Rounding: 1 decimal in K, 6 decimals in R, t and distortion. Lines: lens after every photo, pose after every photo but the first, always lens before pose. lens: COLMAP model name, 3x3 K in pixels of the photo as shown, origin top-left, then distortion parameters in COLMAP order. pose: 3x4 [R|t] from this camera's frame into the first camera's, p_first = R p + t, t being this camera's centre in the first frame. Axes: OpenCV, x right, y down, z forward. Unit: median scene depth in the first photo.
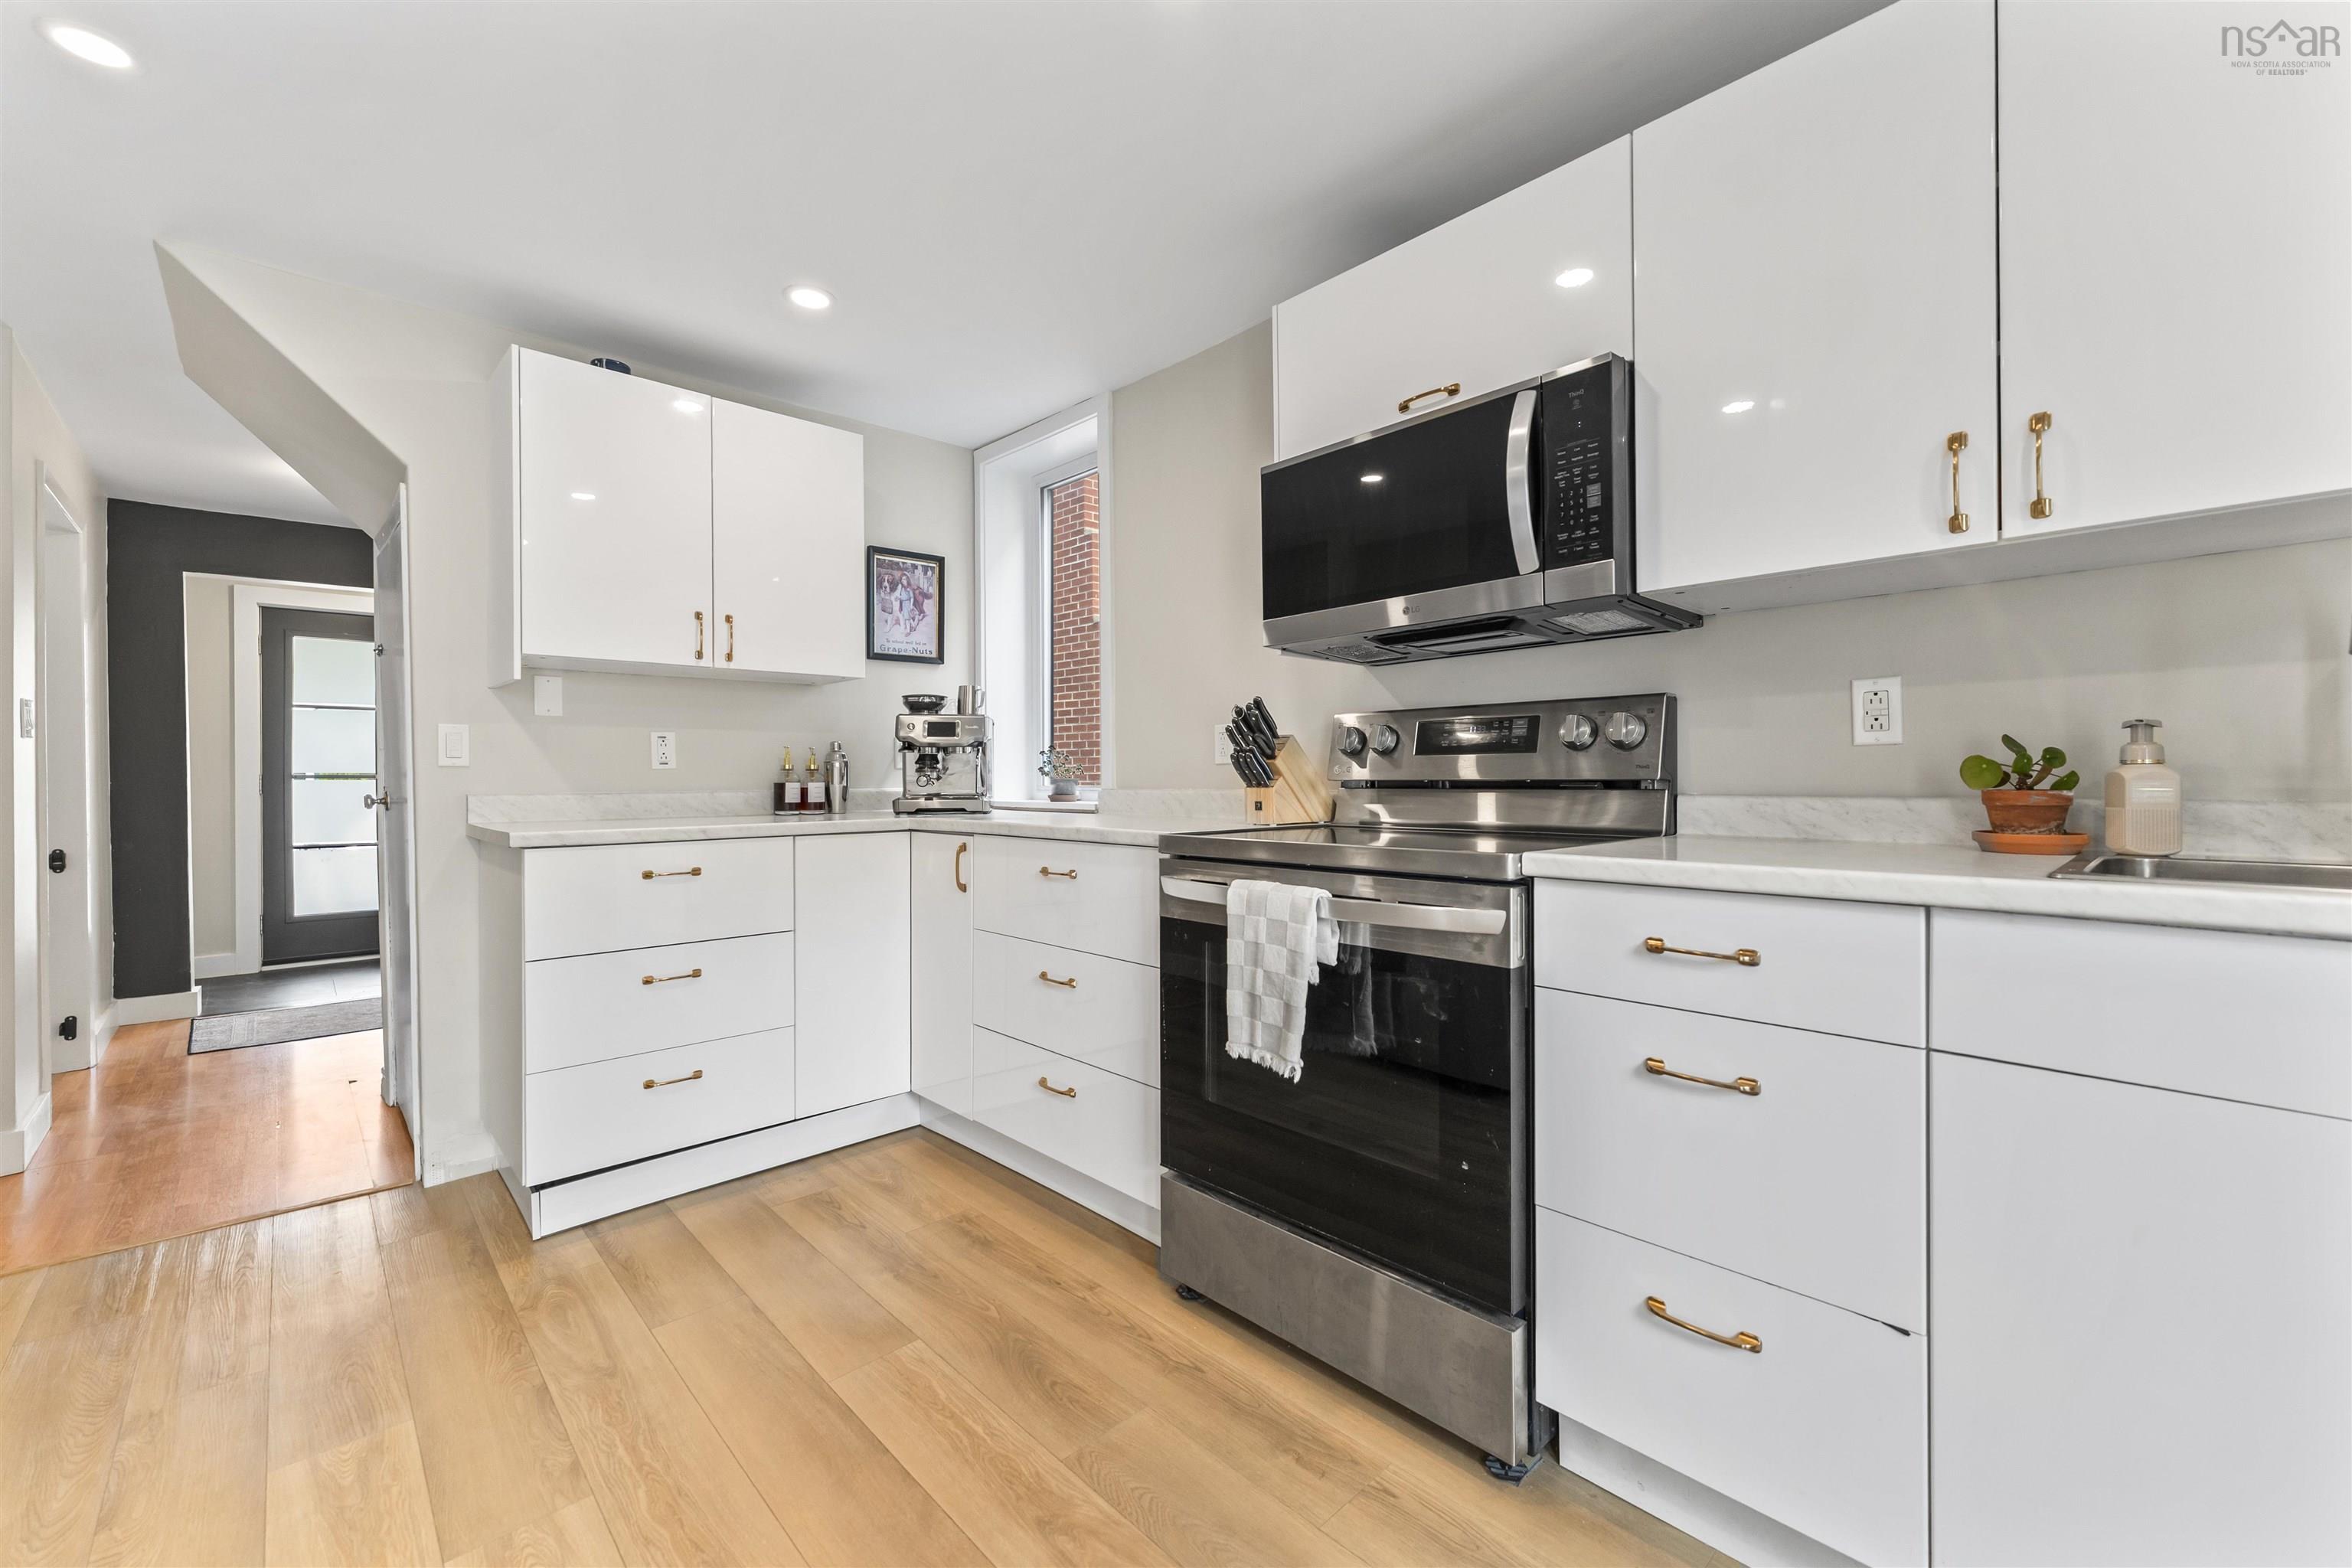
lens RADIAL K [[952.0, 0, 1168.5], [0, 952.0, 785.7], [0, 0, 1]] dist [0.001116, 0.000110]
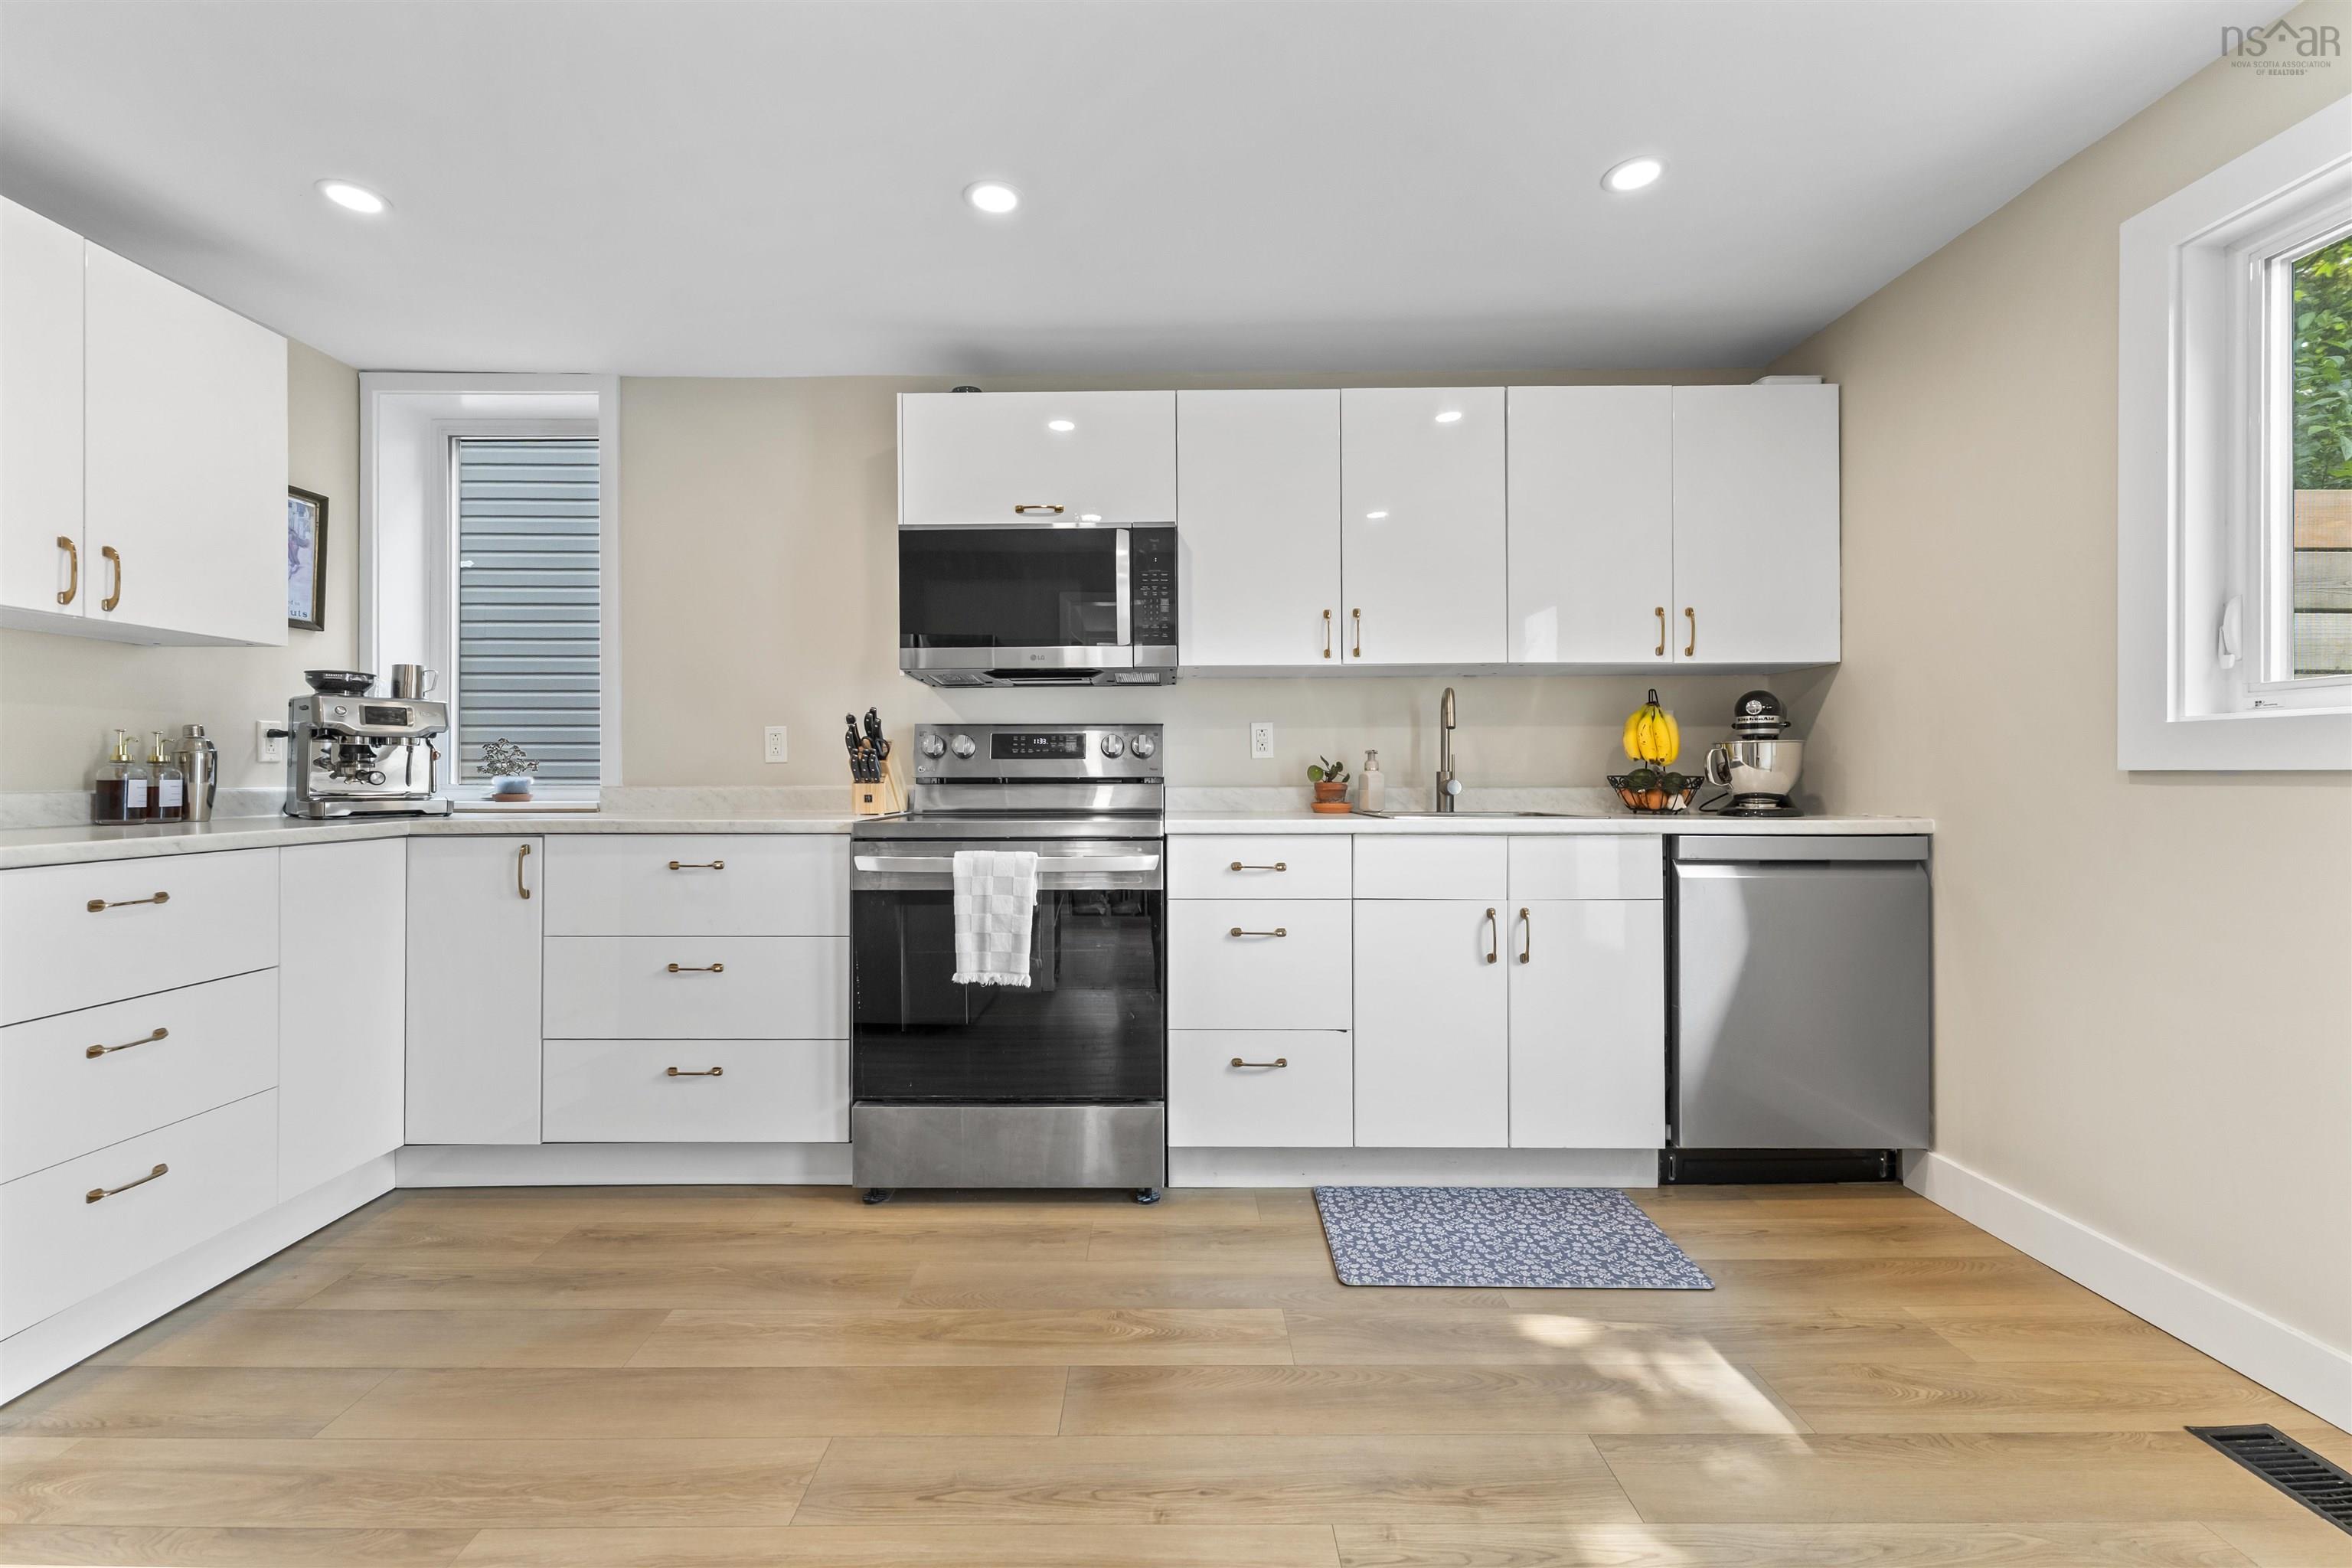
lens RADIAL K [[972.7, 0, 1162.8], [0, 972.7, 782.5], [0, 0, 1]] dist [-0.000699, -0.000039]
pose [[0.679688, -0.000837, 0.733501, -0.670588], [0.004338, 0.999986, -0.002879, 0.007139], [-0.733488, 0.005138, 0.679682, -0.122189]]
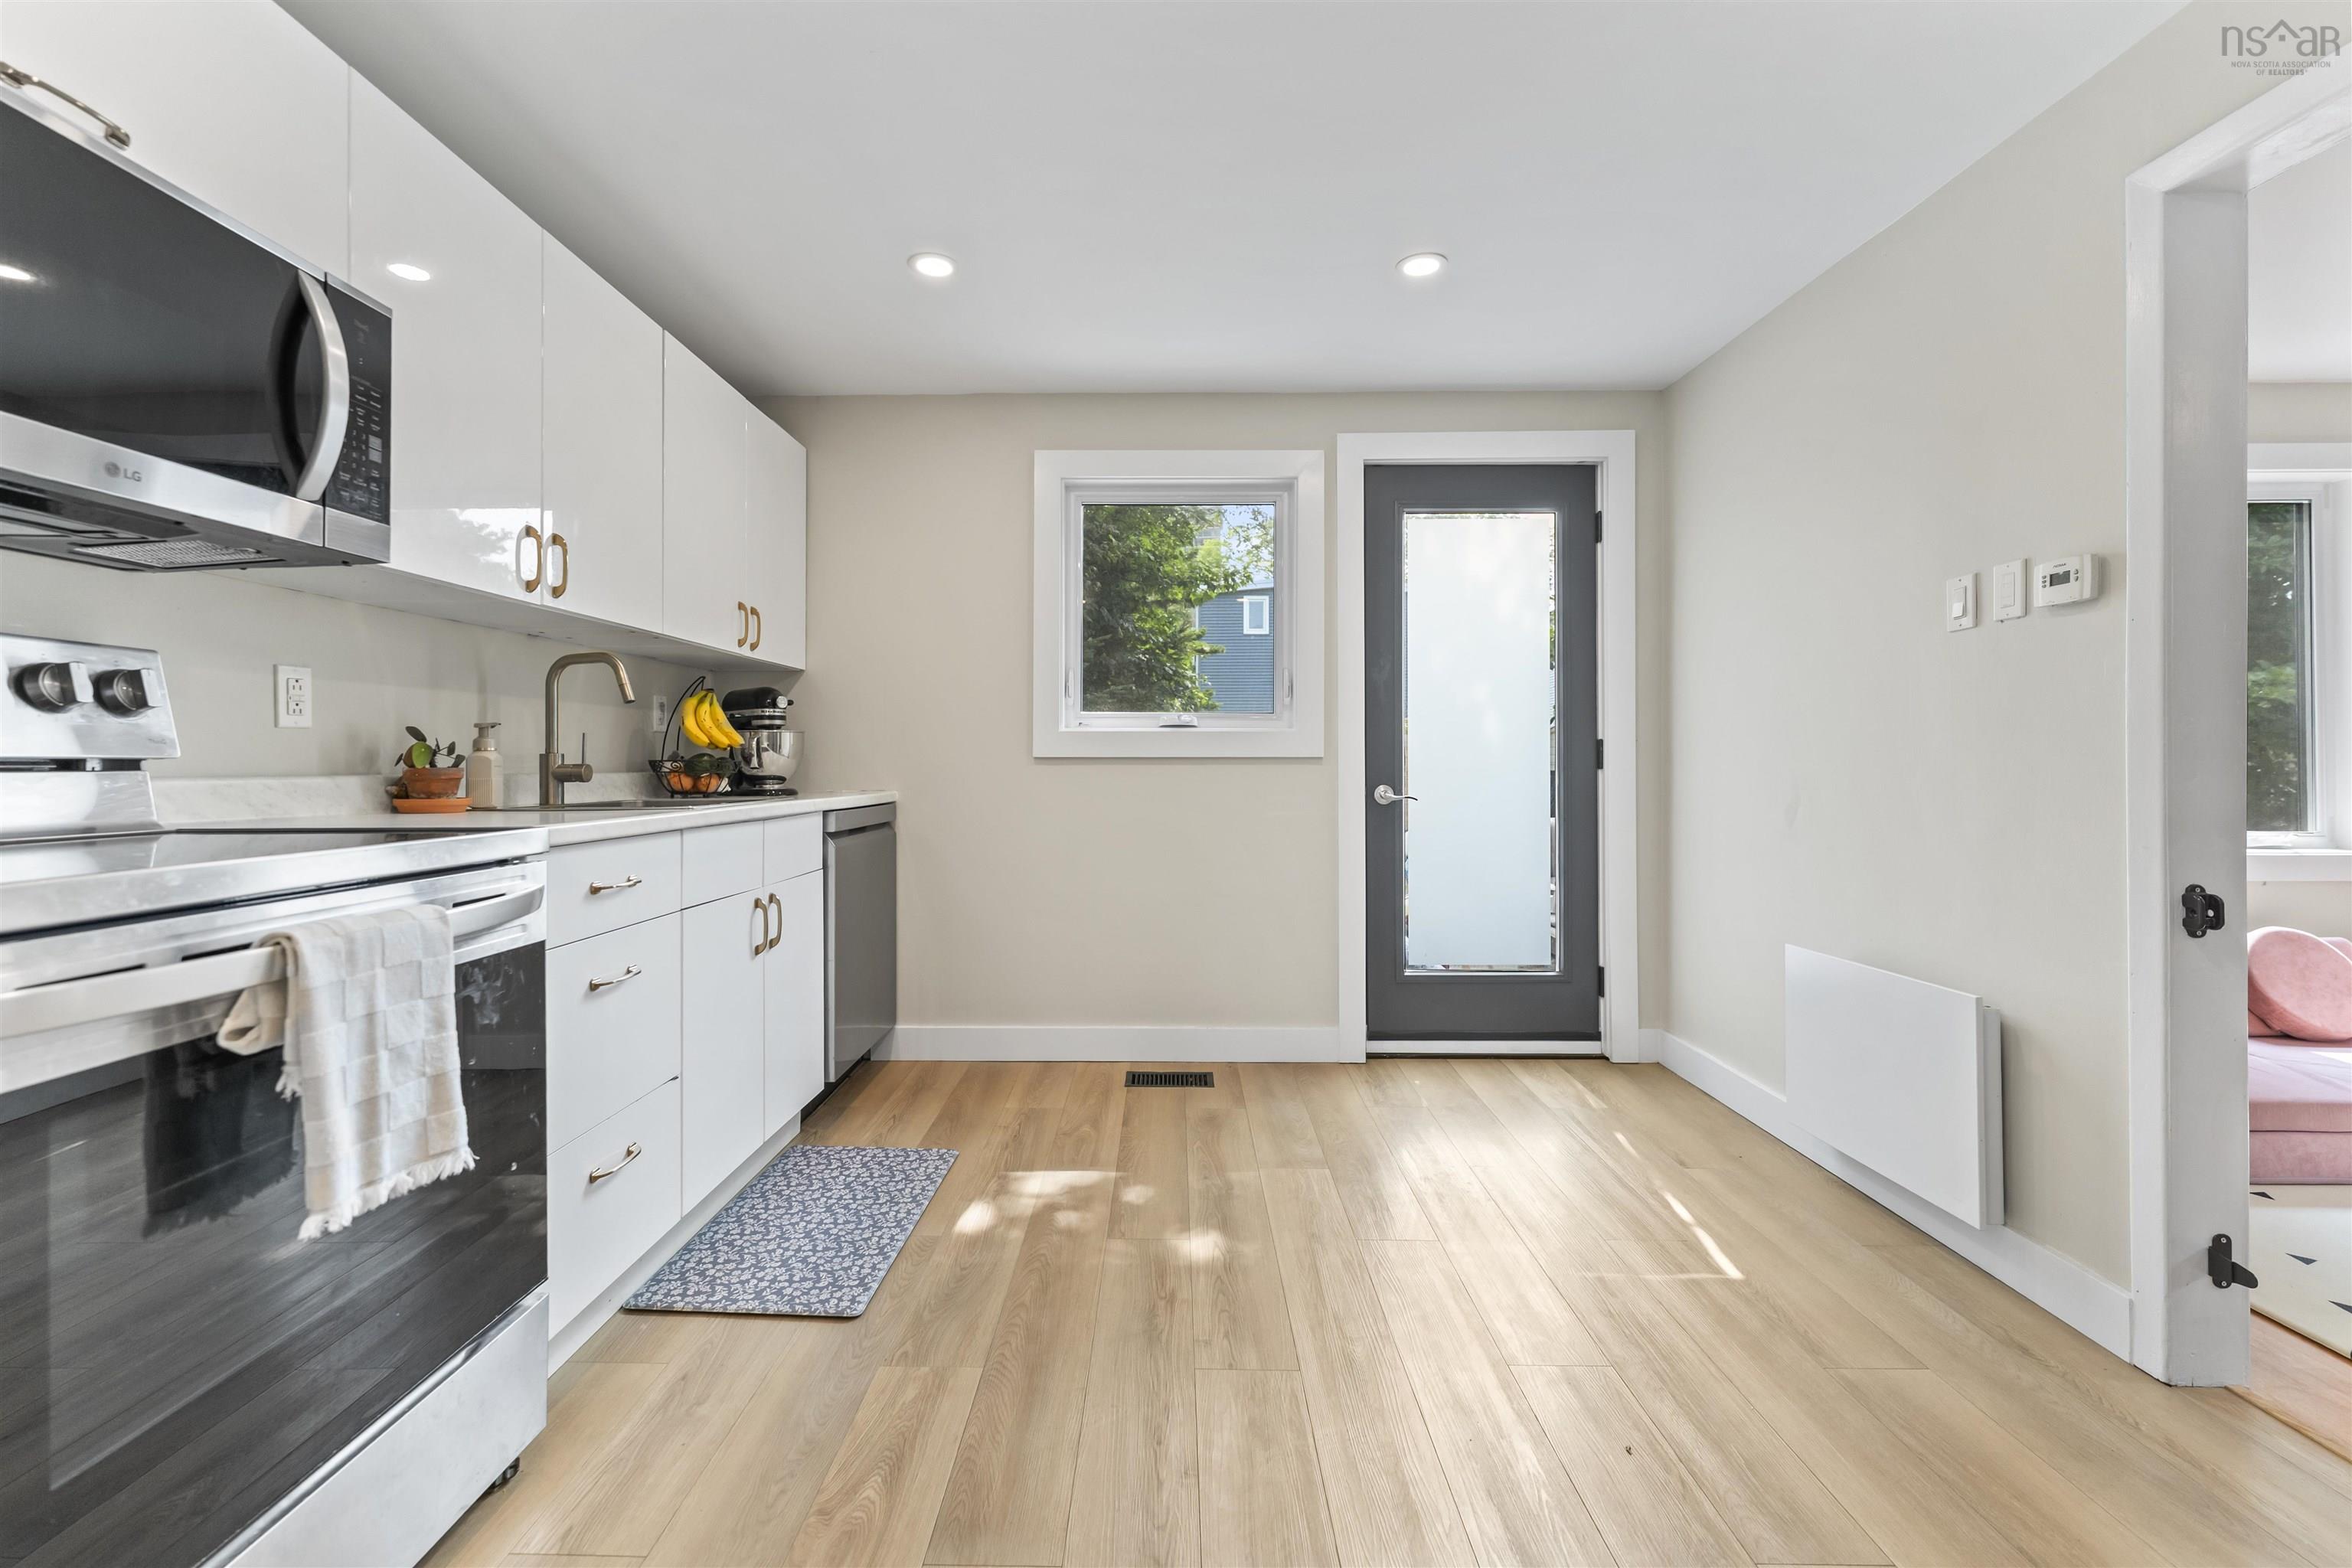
lens RADIAL K [[943.0, 0, 1172.9], [0, 943.0, 763.6], [0, 0, 1]] dist [0.001792, 0.000150]
pose [[-0.730721, 0.008205, 0.682626, -0.626323], [0.013548, 0.999905, 0.002484, 0.007427], [-0.682541, 0.011063, -0.730763, 0.965311]]
